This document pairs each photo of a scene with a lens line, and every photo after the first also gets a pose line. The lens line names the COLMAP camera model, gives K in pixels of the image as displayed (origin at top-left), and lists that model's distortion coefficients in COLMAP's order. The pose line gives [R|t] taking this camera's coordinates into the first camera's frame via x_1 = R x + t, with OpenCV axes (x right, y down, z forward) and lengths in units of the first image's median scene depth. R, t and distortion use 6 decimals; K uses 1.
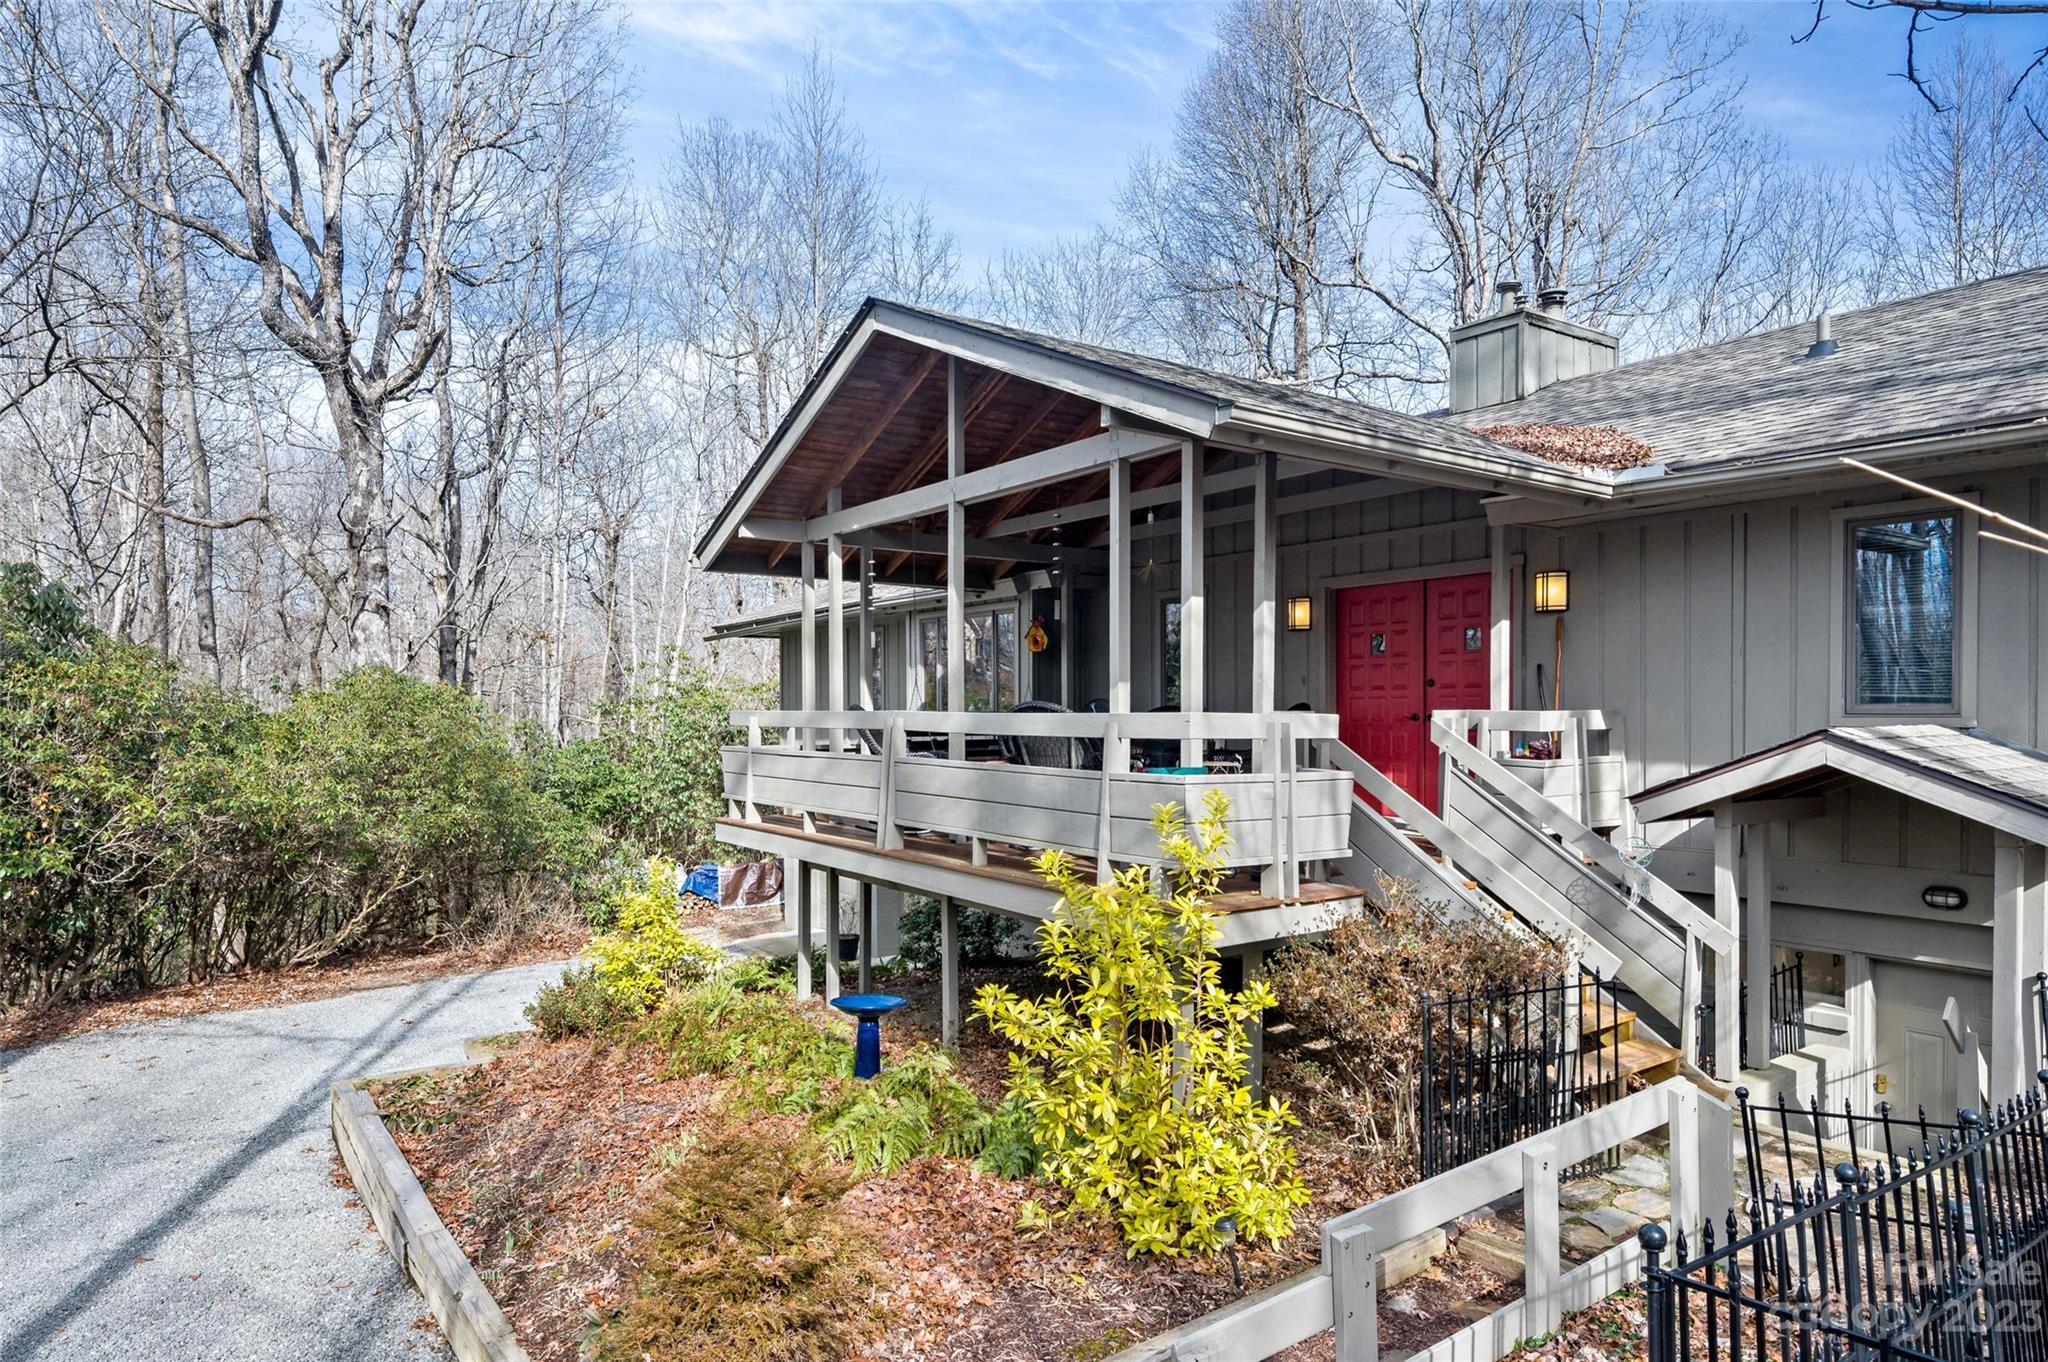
lens RADIAL K [[1234.9, 0, 1091.4], [0, 1234.9, 700.9], [0, 0, 1]] dist [0.002687, -0.001274]
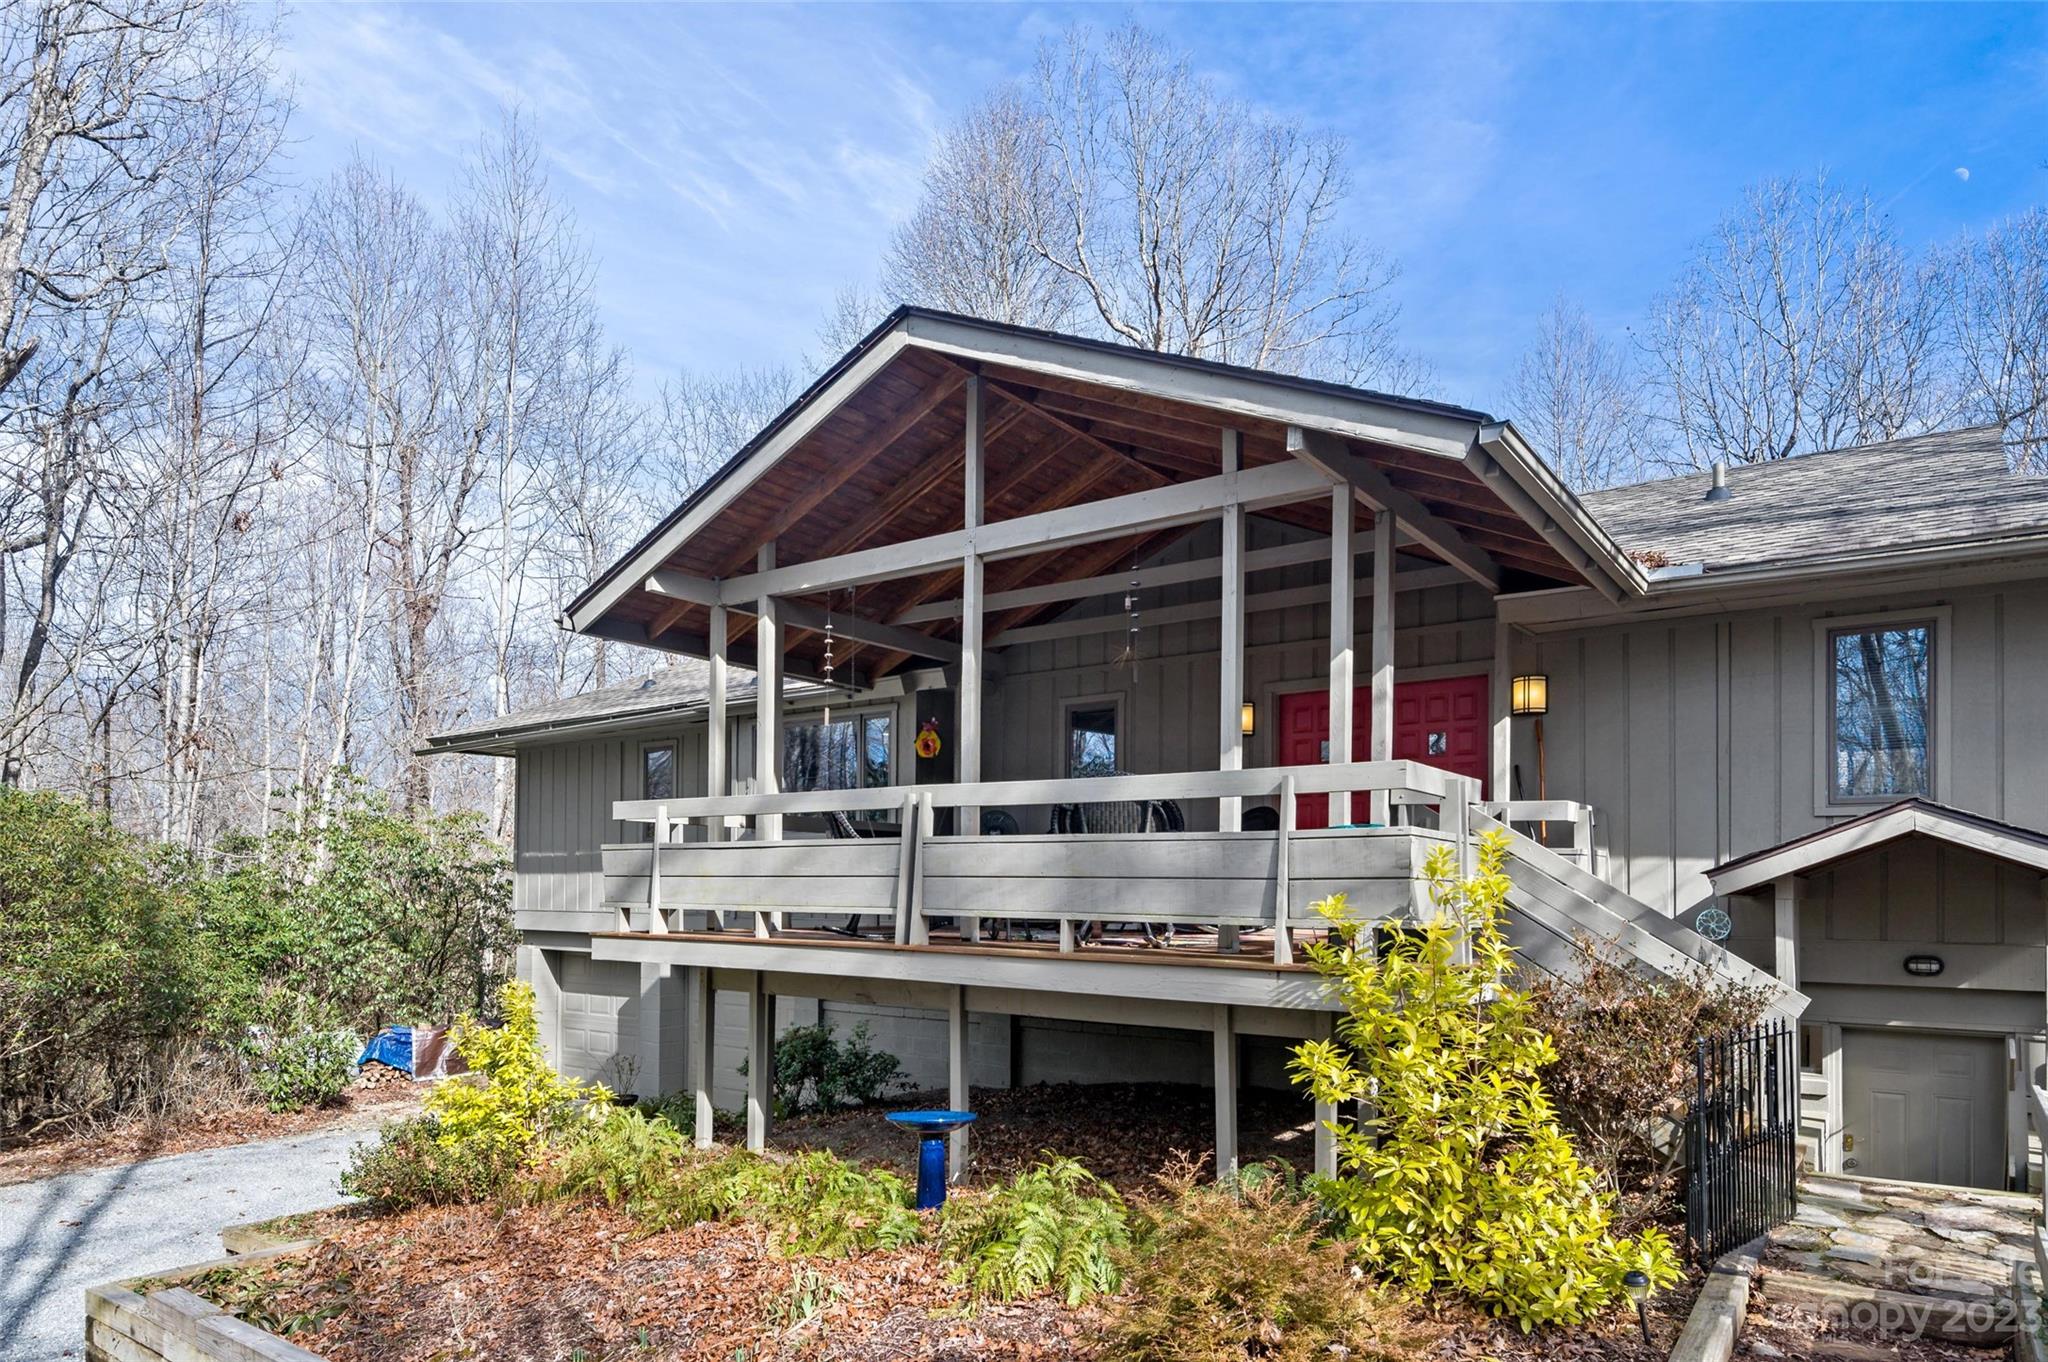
lens RADIAL K [[1234.9, 0, 1077.0], [0, 1234.9, 853.2], [0, 0, 1]] dist [0.002687, -0.001274]
pose [[0.949687, 0.015442, 0.312819, -0.297772], [-0.007939, 0.999650, -0.025245, 0.070224], [-0.313099, 0.021491, 0.949477, 0.133913]]
